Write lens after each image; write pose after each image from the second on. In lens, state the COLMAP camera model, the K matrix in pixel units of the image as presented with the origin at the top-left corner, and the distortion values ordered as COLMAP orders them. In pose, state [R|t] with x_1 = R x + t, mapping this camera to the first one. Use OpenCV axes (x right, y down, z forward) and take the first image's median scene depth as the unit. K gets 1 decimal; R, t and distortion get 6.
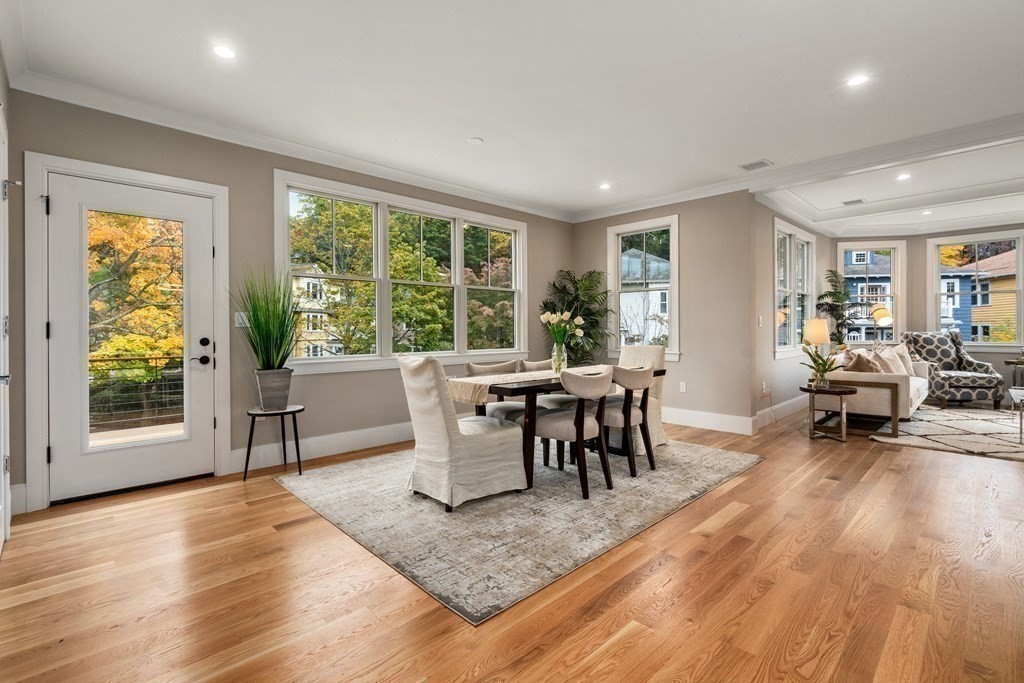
lens RADIAL K [[469.4, 0, 510.0], [0, 469.4, 337.0], [0, 0, 1]] dist [-0.000886, -0.000130]
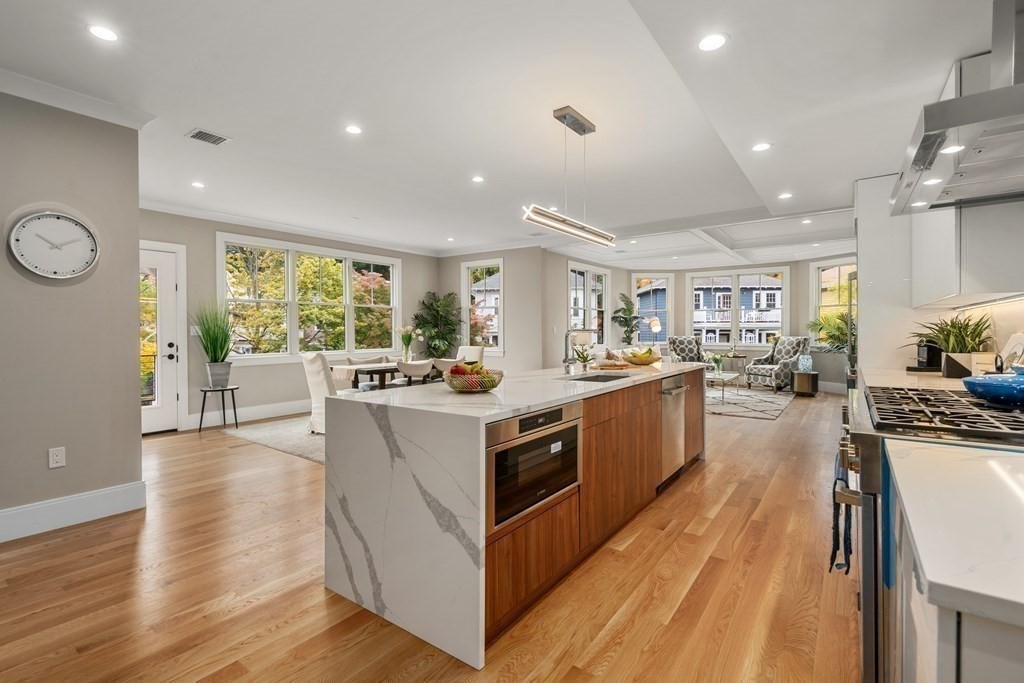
lens RADIAL K [[469.4, 0, 510.6], [0, 469.4, 341.6], [0, 0, 1]] dist [-0.000886, -0.000130]
pose [[0.985794, -0.001904, 0.167950, 0.112147], [0.000218, 0.999949, 0.010060, -0.009272], [-0.167961, -0.009880, 0.985744, -0.405179]]
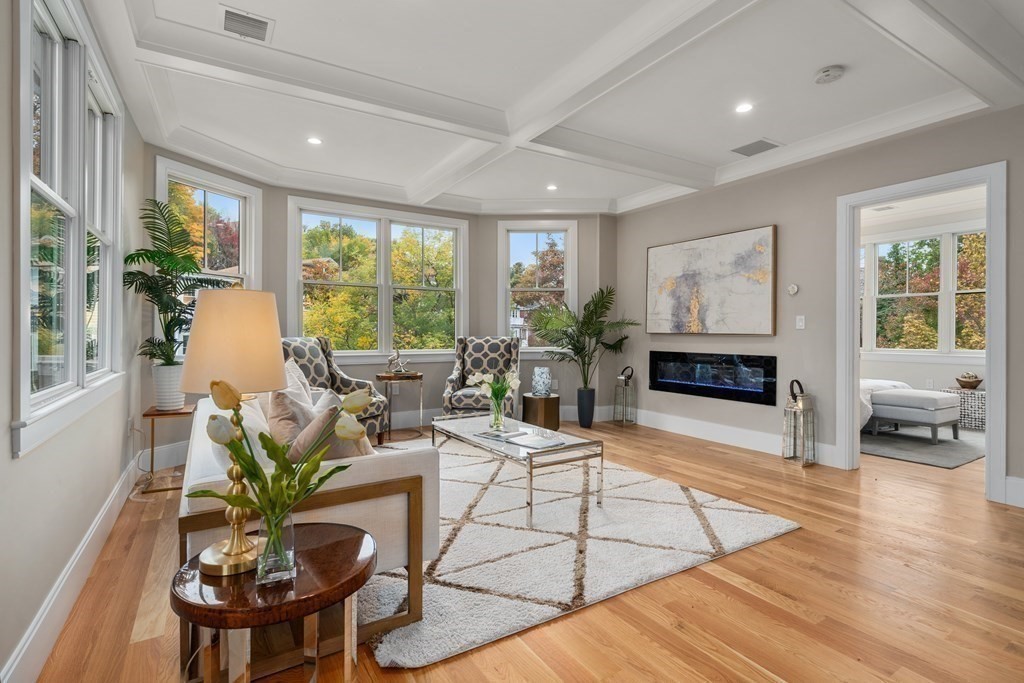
lens RADIAL K [[489.8, 0, 508.4], [0, 489.8, 333.7], [0, 0, 1]] dist [-0.002453, -0.000396]
pose [[0.211146, 0.001137, 0.977454, 0.327194], [0.005461, 0.999982, -0.002343, -0.013654], [-0.977439, 0.005833, 0.211136, 0.623911]]
